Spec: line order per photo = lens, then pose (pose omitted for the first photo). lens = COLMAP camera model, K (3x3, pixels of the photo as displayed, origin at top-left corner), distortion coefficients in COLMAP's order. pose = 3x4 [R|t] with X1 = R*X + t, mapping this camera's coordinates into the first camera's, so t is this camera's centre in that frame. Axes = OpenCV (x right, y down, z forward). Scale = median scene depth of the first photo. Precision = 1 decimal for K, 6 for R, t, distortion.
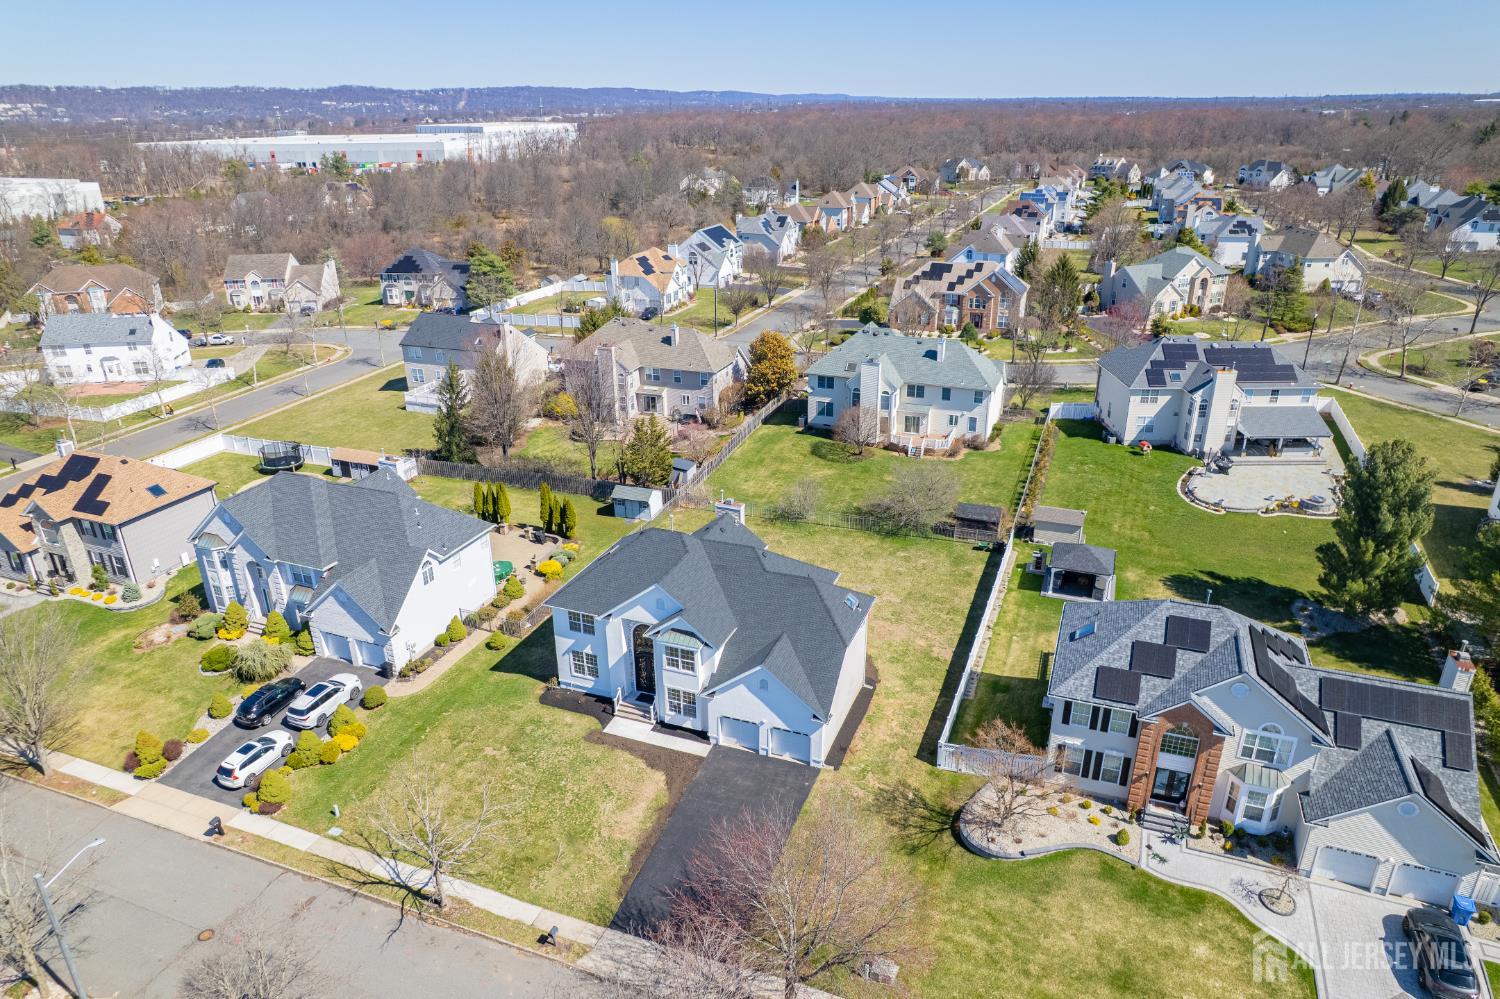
lens RADIAL K [[964.1, 0, 747.8], [0, 964.1, 508.1], [0, 0, 1]] dist [-0.076522, 0.069462]
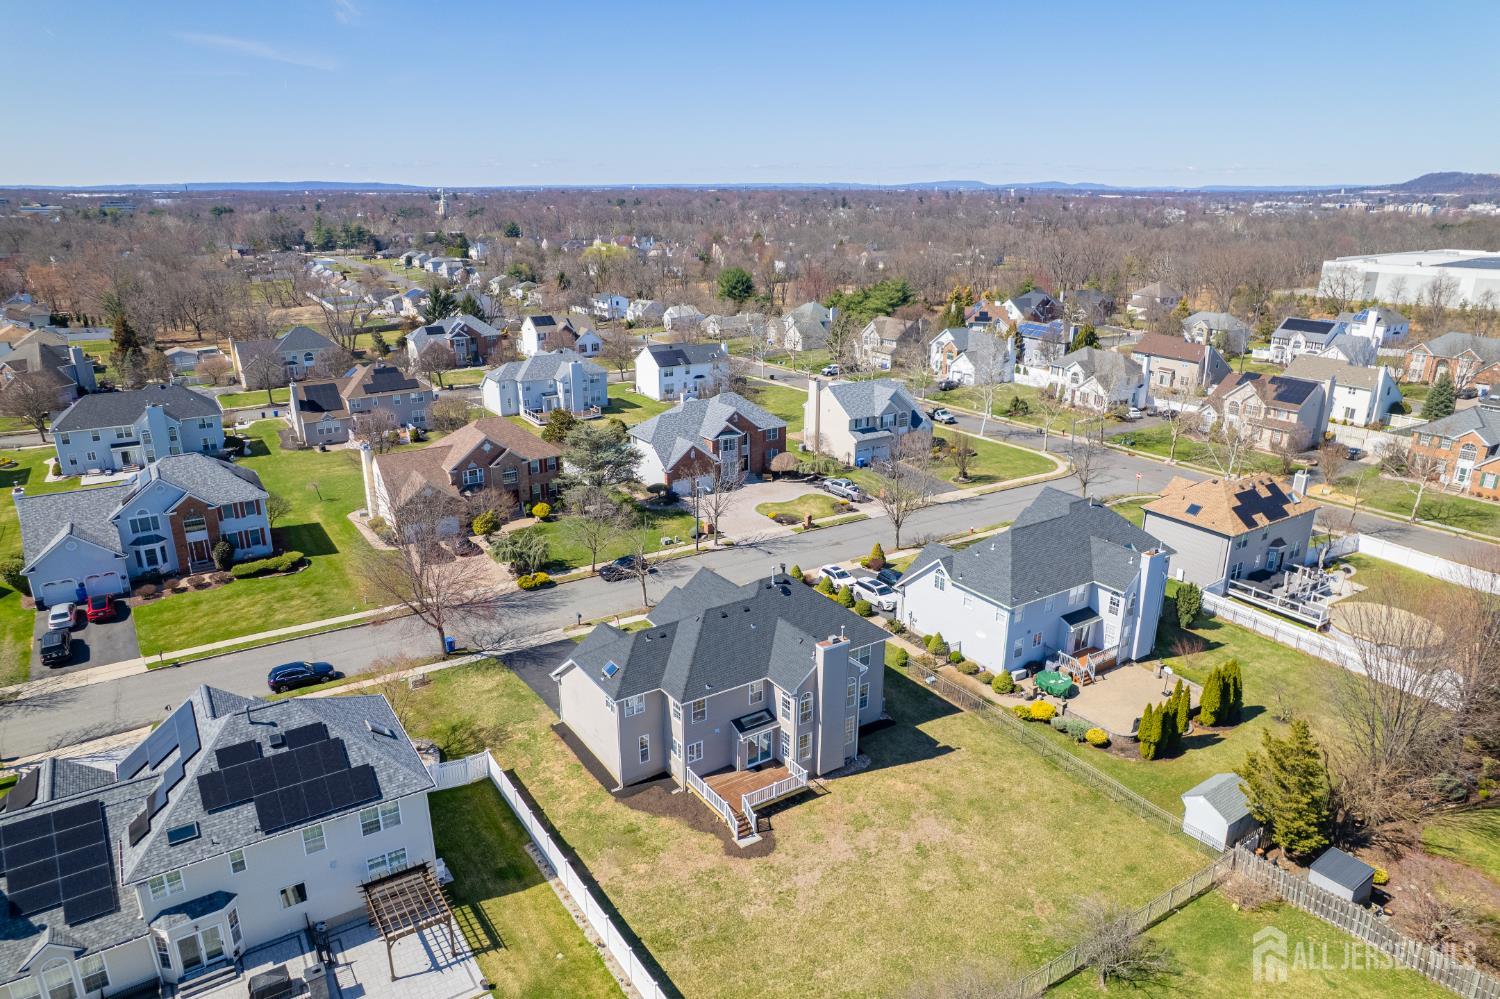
lens RADIAL K [[964.1, 0, 741.2], [0, 964.1, 505.7], [0, 0, 1]] dist [-0.076522, 0.069462]
pose [[-0.582521, 0.266183, -0.767995, 0.649319], [-0.313144, 0.798428, 0.514250, -0.512998], [0.750074, 0.540054, -0.381747, 1.212987]]
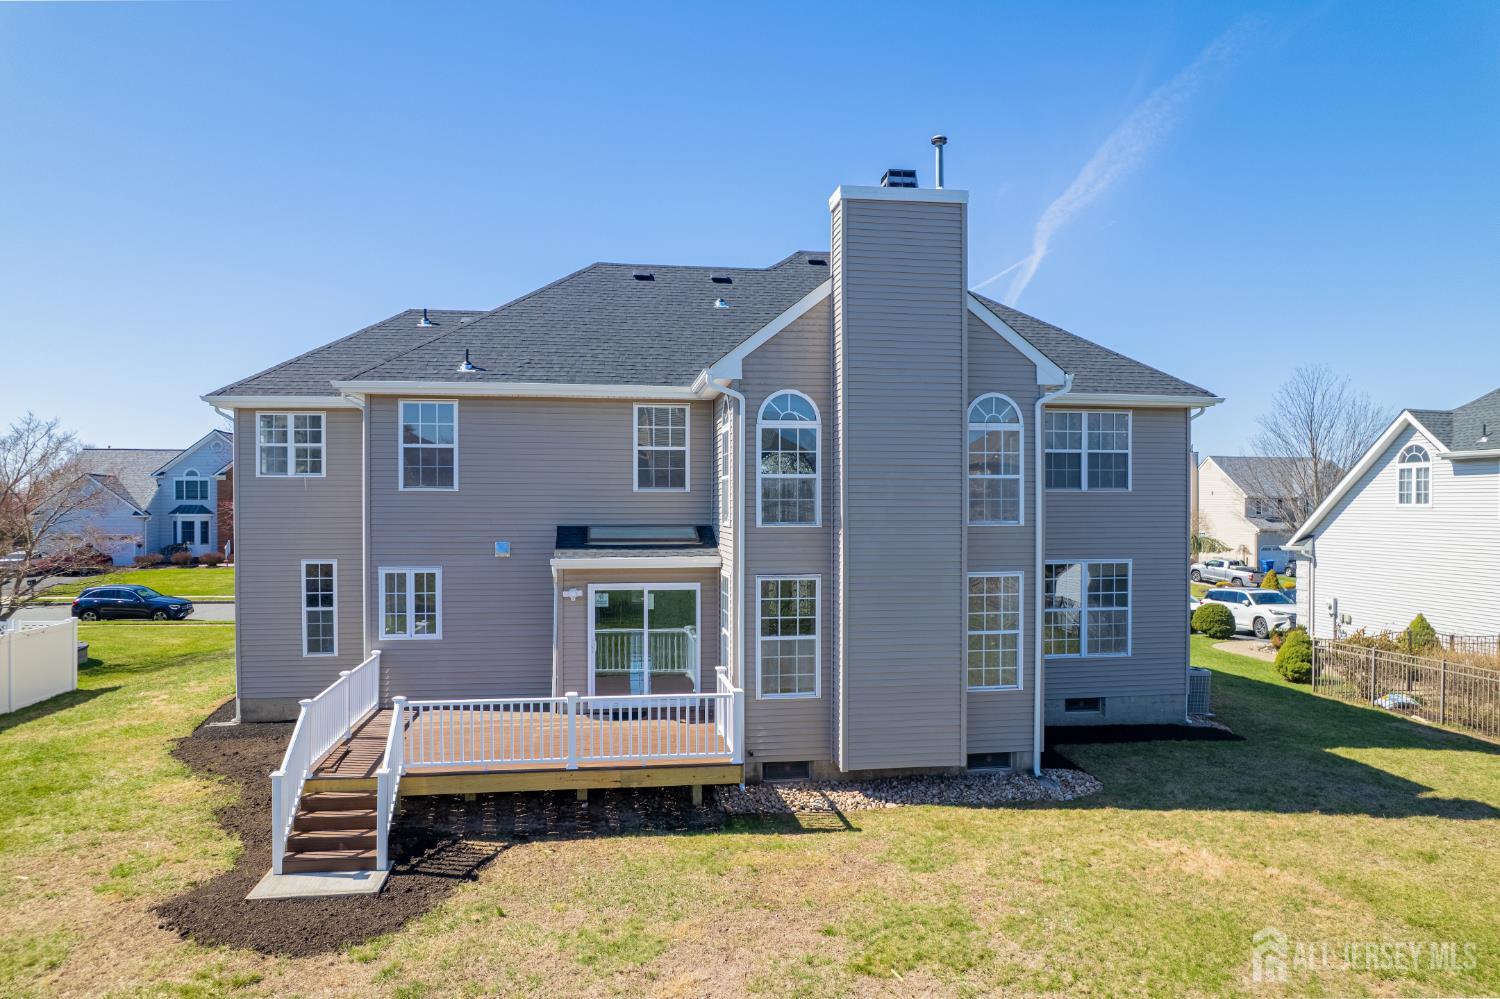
lens RADIAL K [[964.1, 0, 744.3], [0, 964.1, 512.9], [0, 0, 1]] dist [-0.076522, 0.069462]
pose [[-0.867619, 0.015912, -0.496975, 0.121544], [-0.186449, 0.916149, 0.354836, -0.009445], [0.460949, 0.400523, -0.791901, 1.200606]]
